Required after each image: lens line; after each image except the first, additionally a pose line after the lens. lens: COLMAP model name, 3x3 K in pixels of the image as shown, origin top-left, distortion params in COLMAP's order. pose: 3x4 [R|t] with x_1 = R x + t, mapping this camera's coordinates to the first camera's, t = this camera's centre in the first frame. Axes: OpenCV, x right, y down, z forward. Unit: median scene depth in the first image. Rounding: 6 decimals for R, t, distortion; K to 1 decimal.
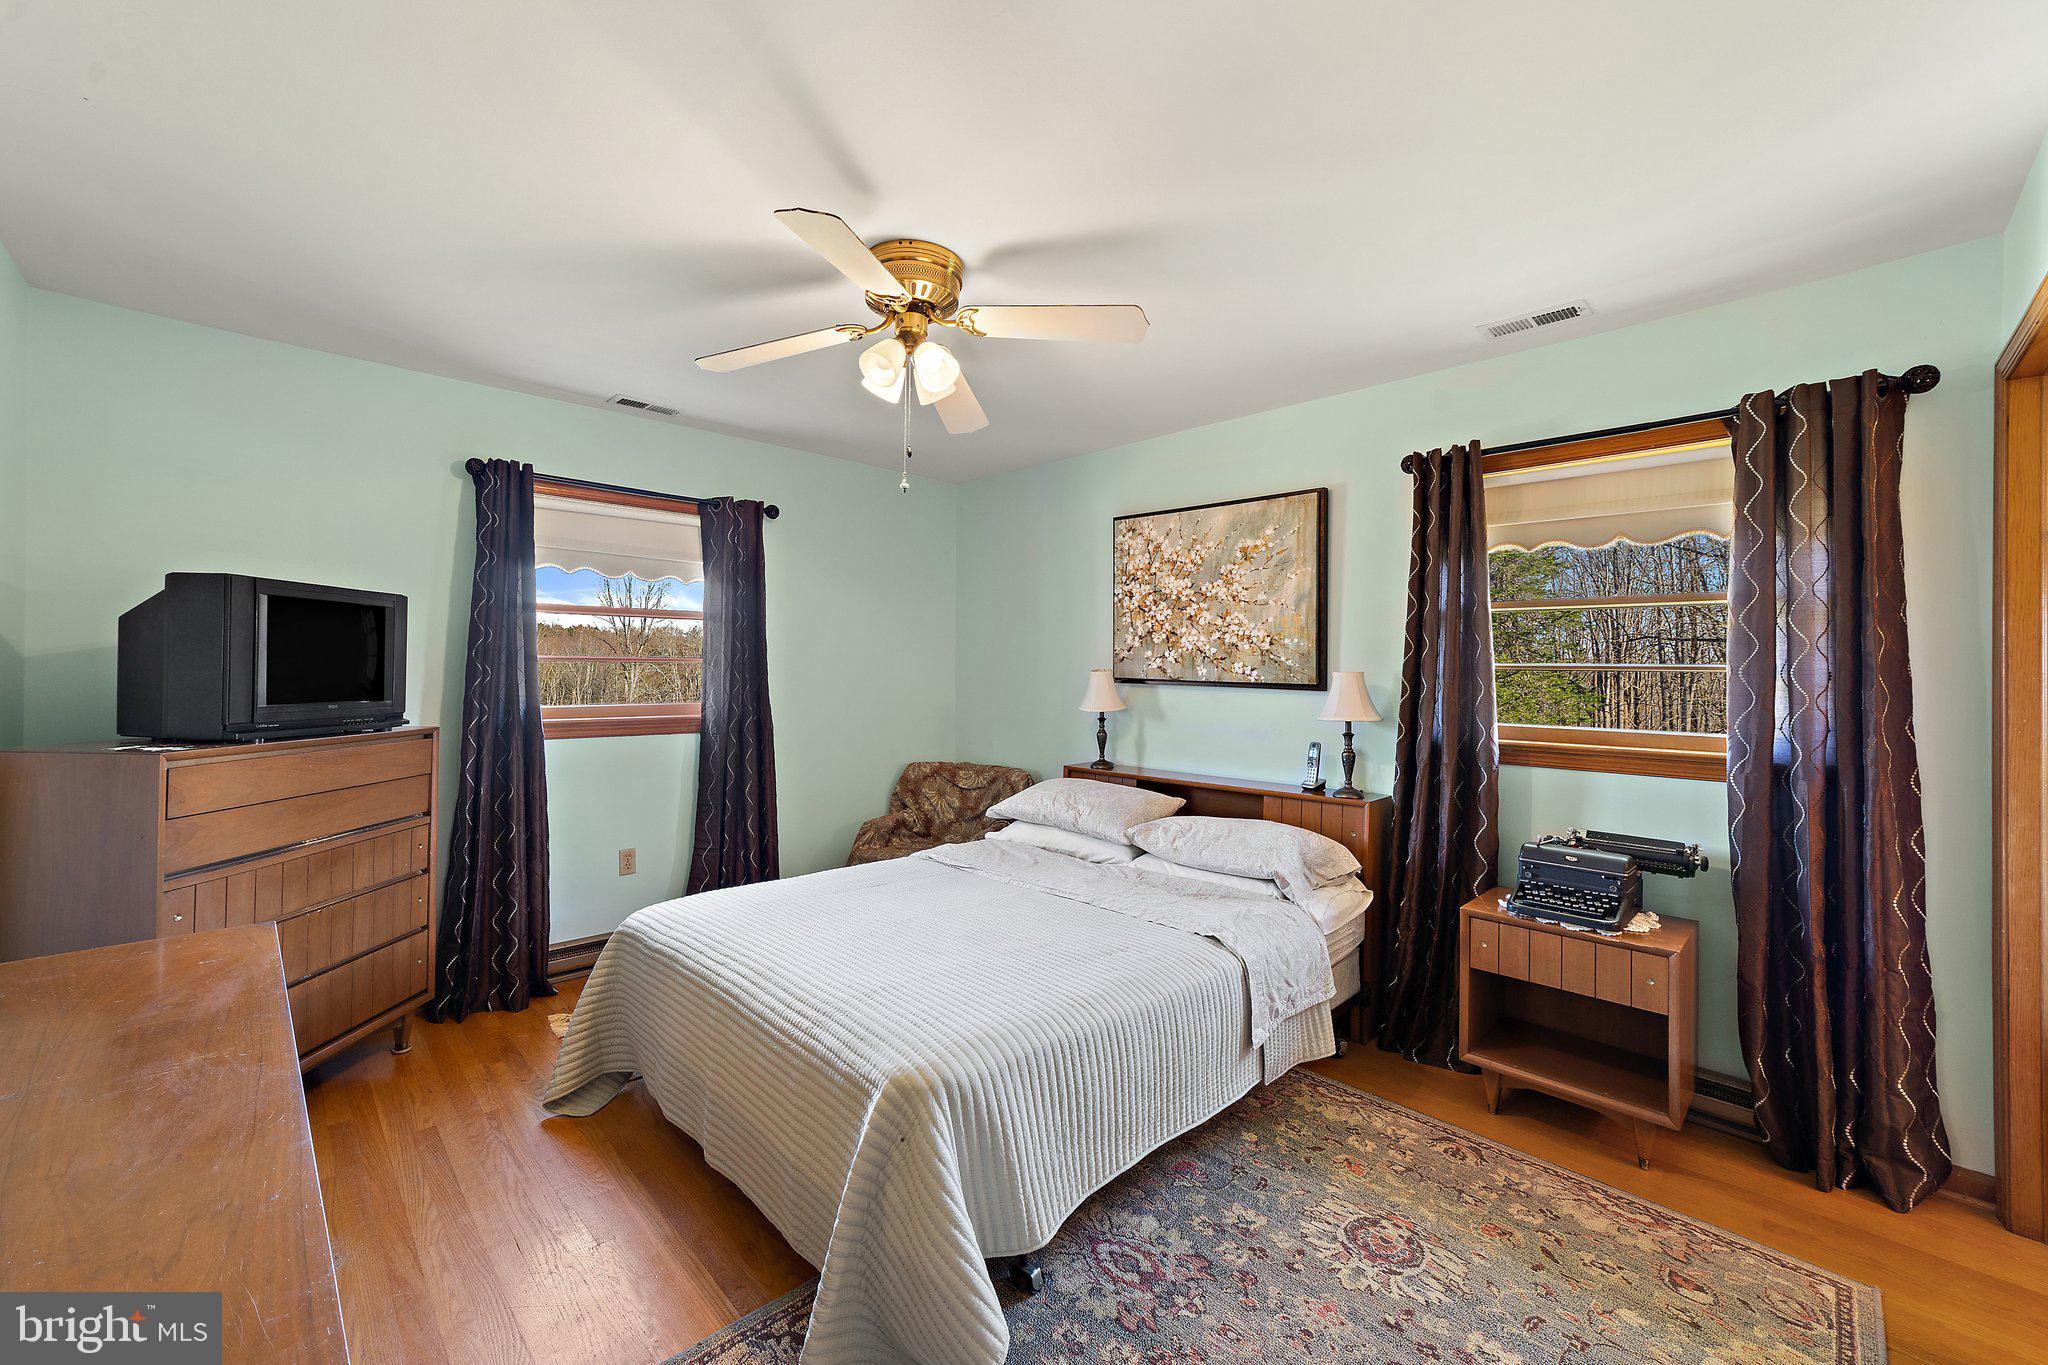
lens RADIAL K [[812.6, 0, 1010.8], [0, 812.6, 660.1], [0, 0, 1]] dist [-0.022629, 0.009142]
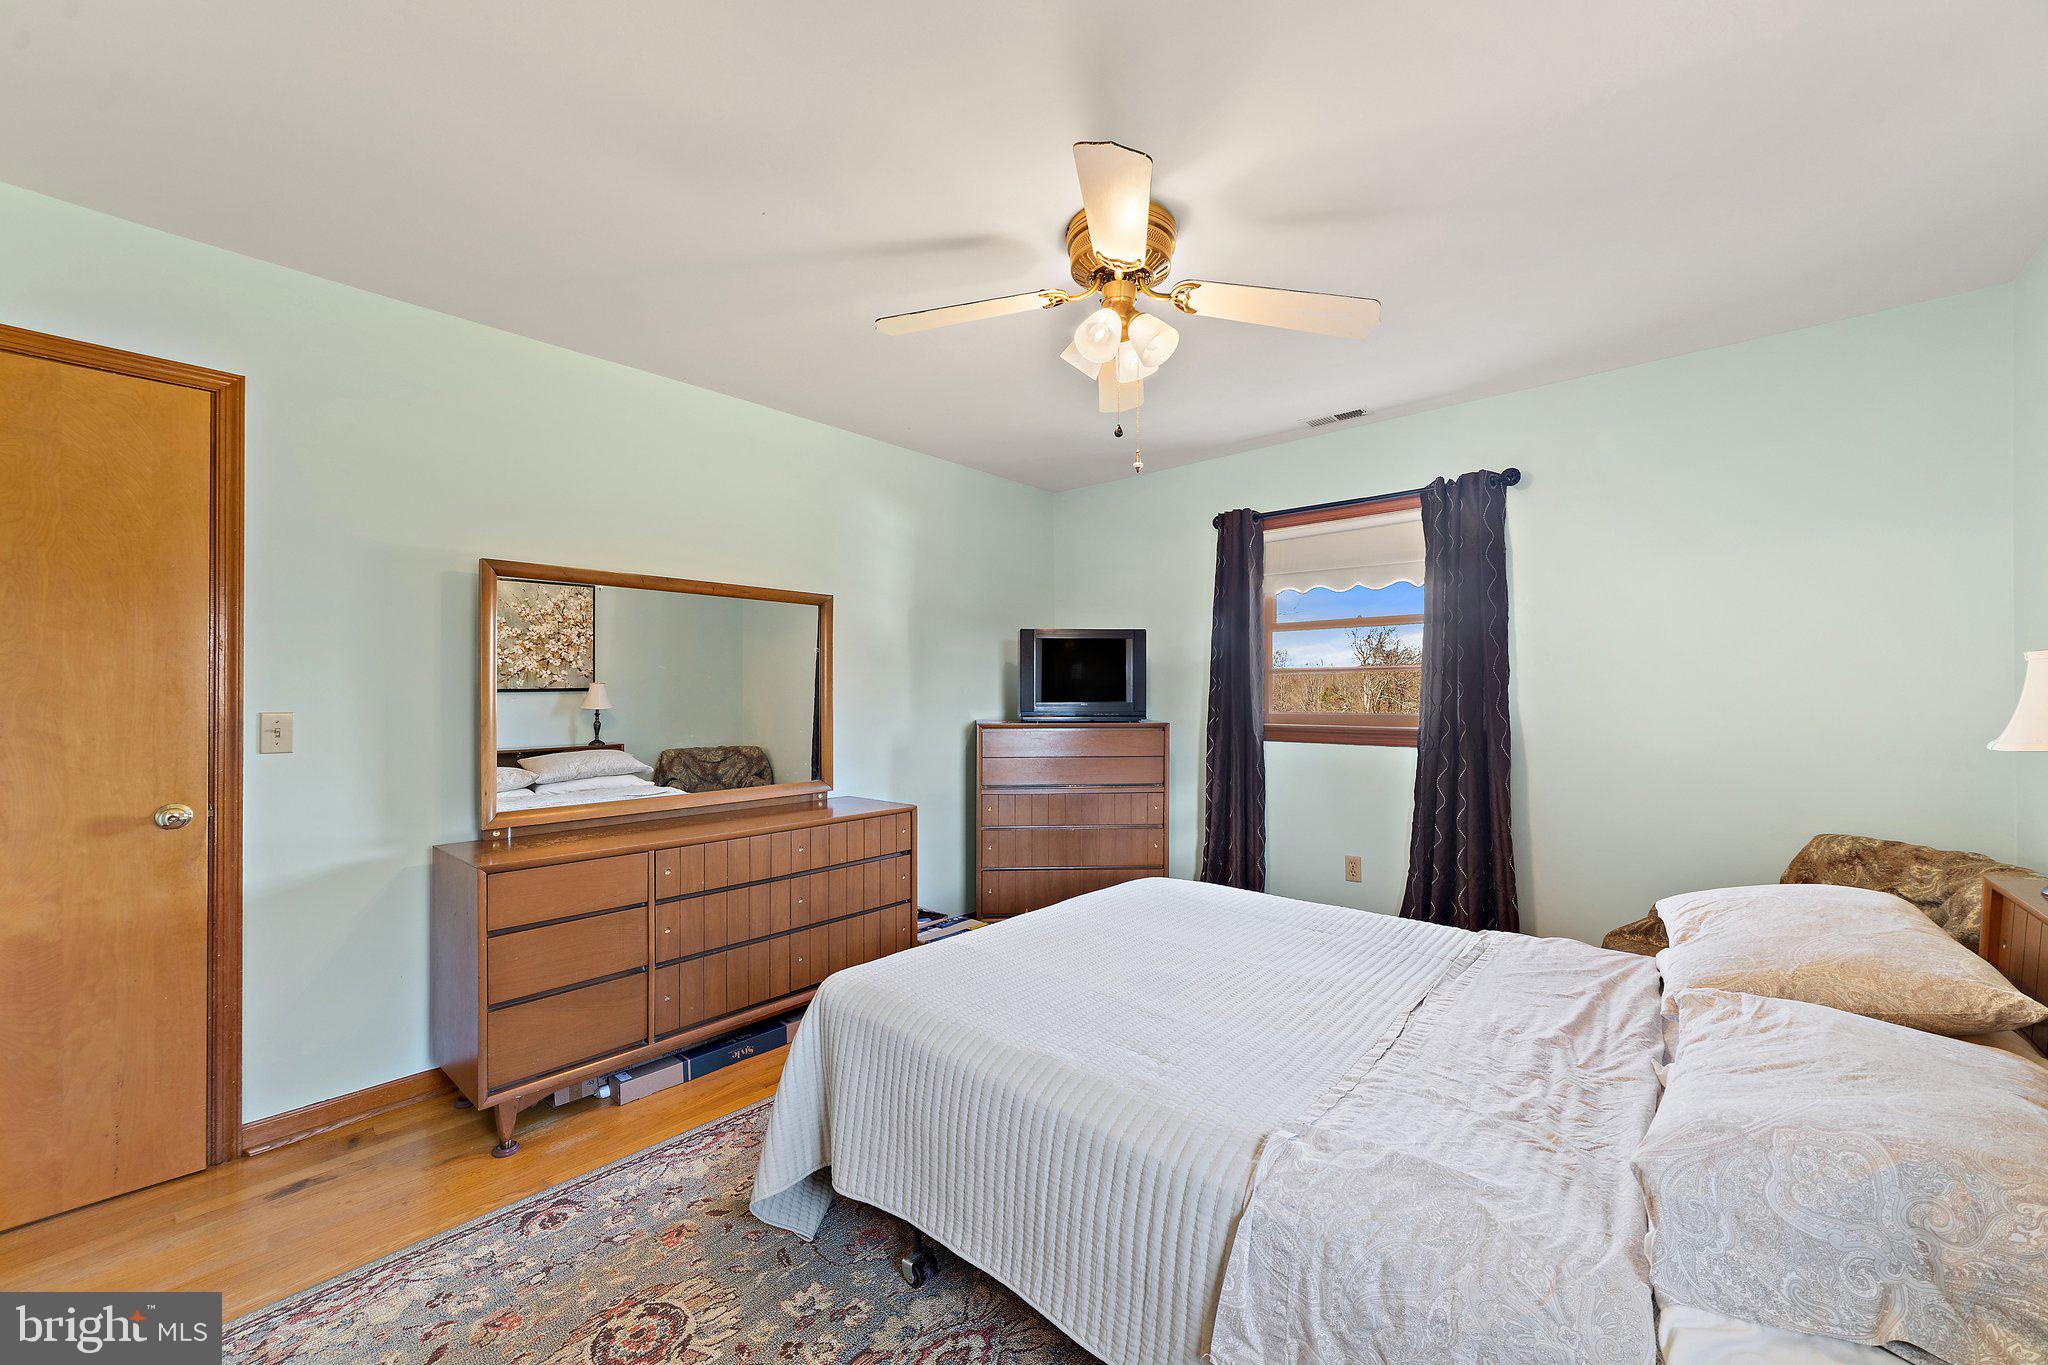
lens RADIAL K [[812.6, 0, 1010.8], [0, 812.6, 660.1], [0, 0, 1]] dist [-0.022629, 0.009142]
pose [[0.084624, -0.034223, -0.995825, 0.558213], [0.024027, 0.999189, -0.032297, 0.013229], [0.996123, -0.021193, 0.085377, 0.542075]]
